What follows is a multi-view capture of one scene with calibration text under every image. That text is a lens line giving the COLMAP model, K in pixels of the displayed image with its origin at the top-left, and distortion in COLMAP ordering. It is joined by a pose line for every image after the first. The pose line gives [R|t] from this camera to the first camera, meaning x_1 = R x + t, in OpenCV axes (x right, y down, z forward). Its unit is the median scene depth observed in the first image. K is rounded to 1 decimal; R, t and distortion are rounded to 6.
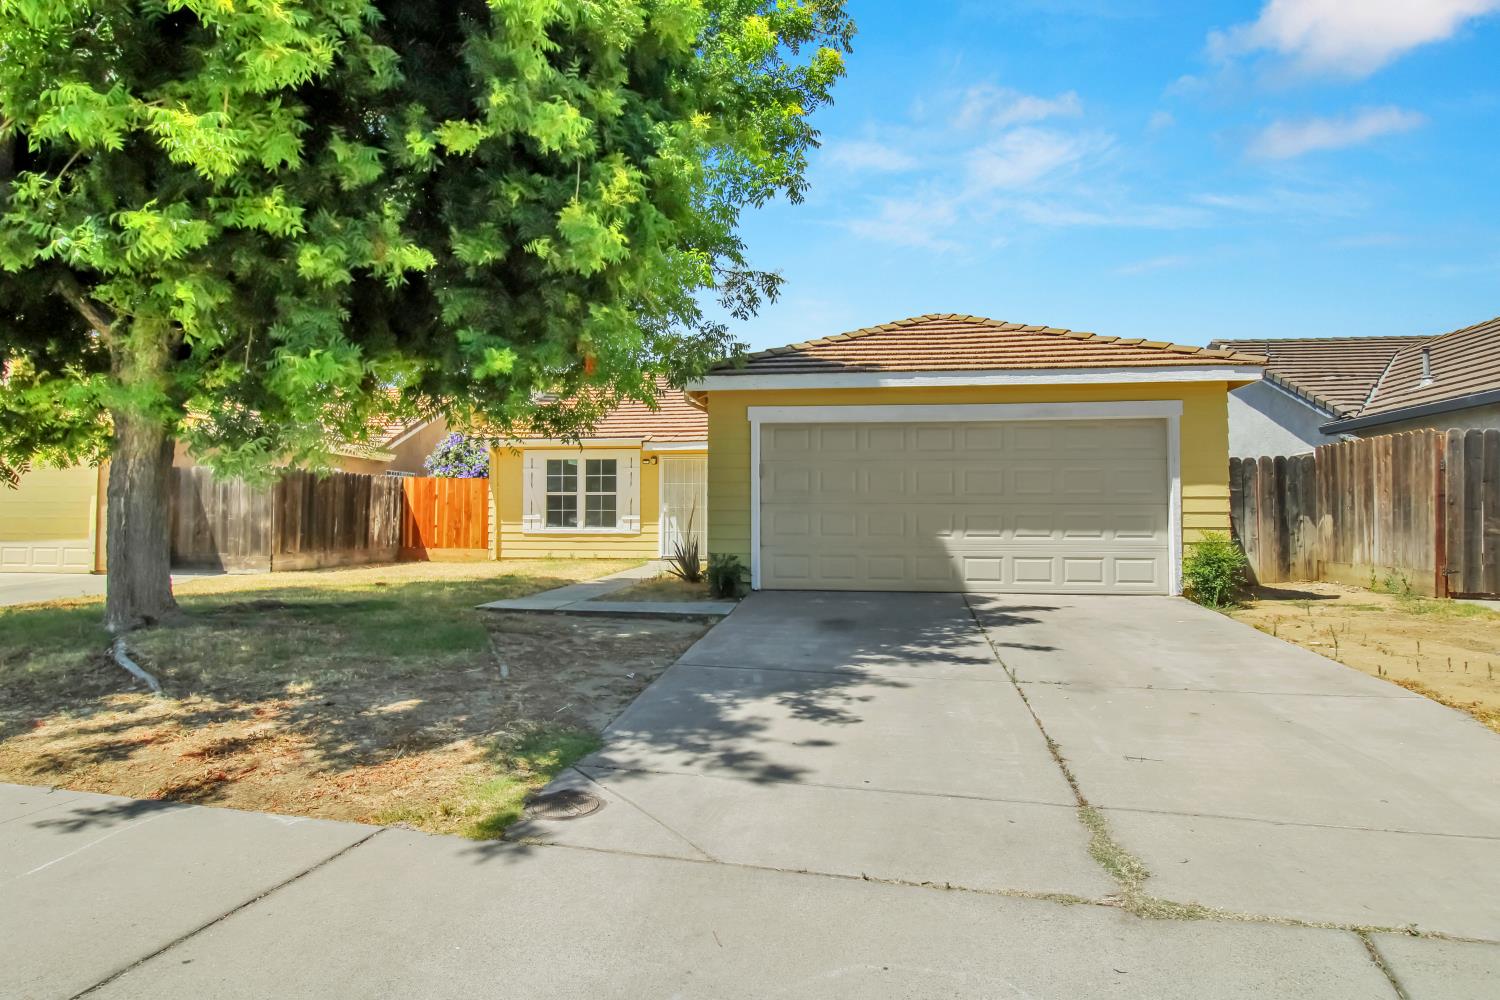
lens RADIAL K [[892.0, 0, 749.7], [0, 892.0, 490.7], [0, 0, 1]] dist [0.002581, -0.007245]
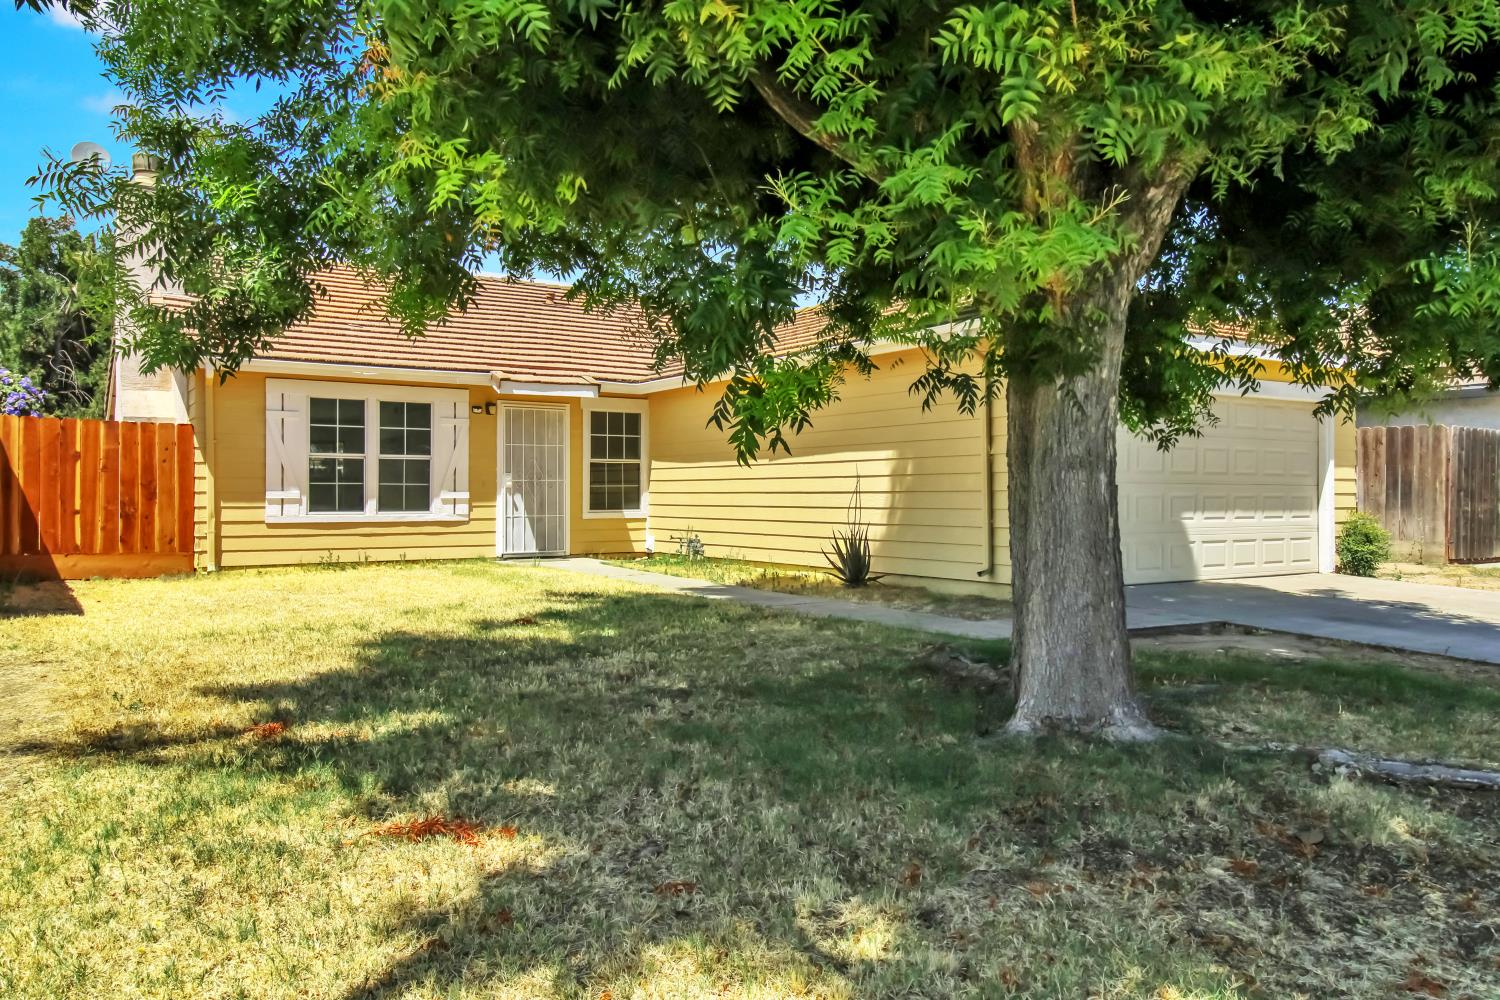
lens RADIAL K [[1087.6, 0, 753.7], [0, 1087.6, 494.3], [0, 0, 1]] dist [-0.004081, -0.001795]
pose [[0.752299, 0.000787, 0.658822, -0.748747], [-0.022101, 0.999467, 0.024043, 0.008443], [-0.658451, -0.032648, 0.751915, 0.414582]]
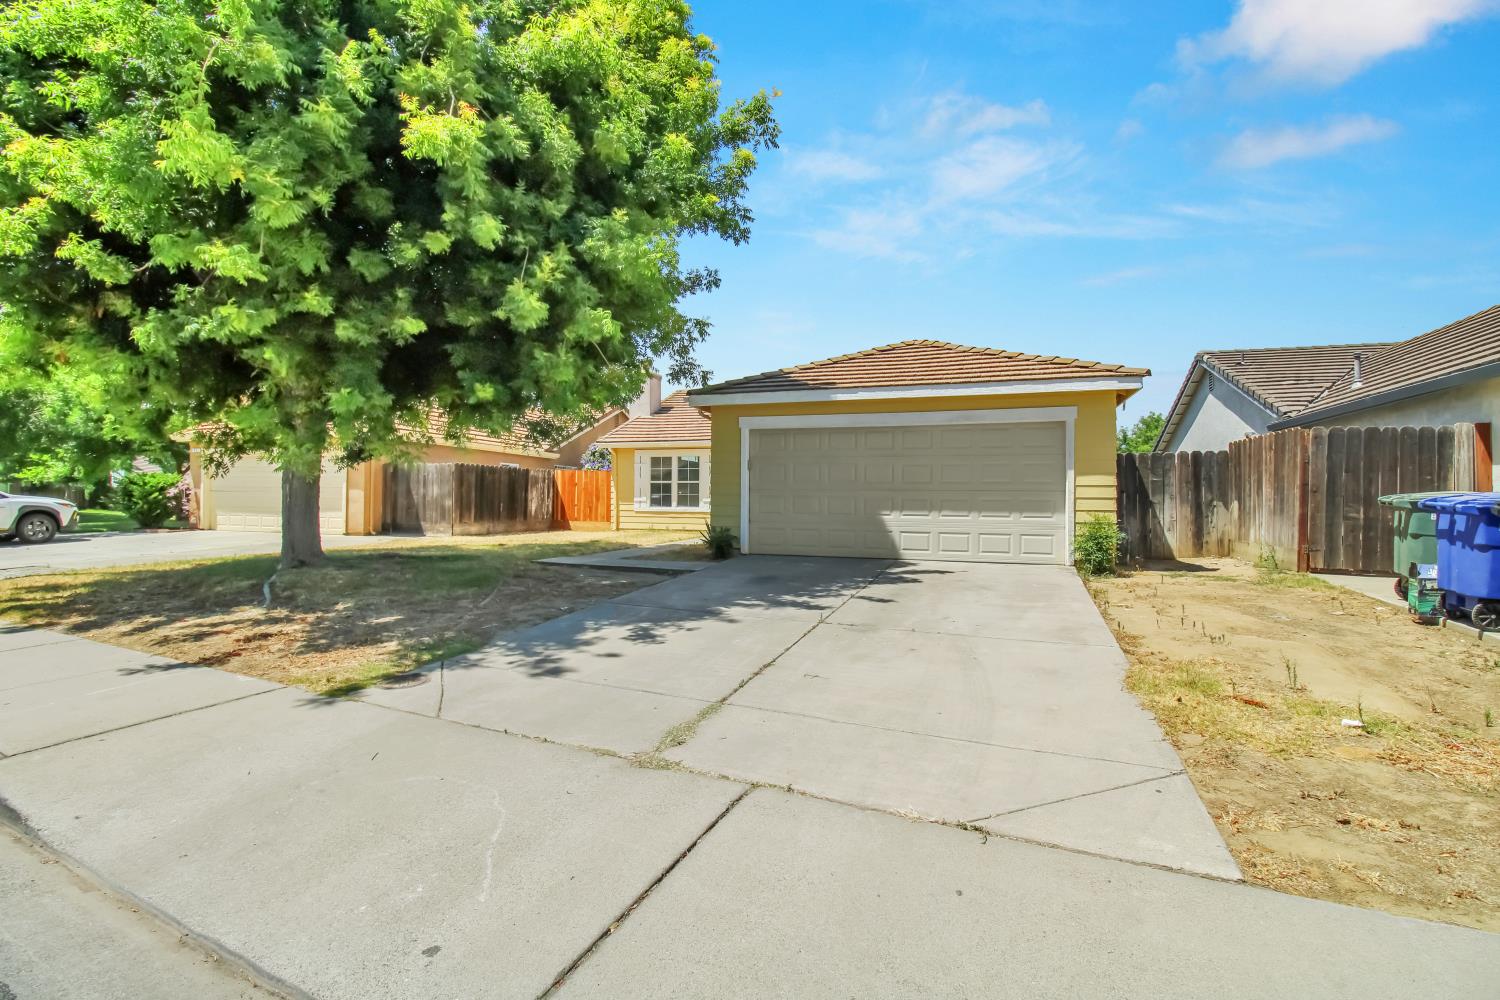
lens RADIAL K [[698.2, 0, 750.2], [0, 698.2, 496.7], [0, 0, 1]] dist [-0.005214, -0.005376]
pose [[0.981161, 0.005323, -0.193120, 0.197719], [-0.000651, 0.999706, 0.024249, -0.000284], [0.193192, -0.023667, 0.980875, -0.022690]]
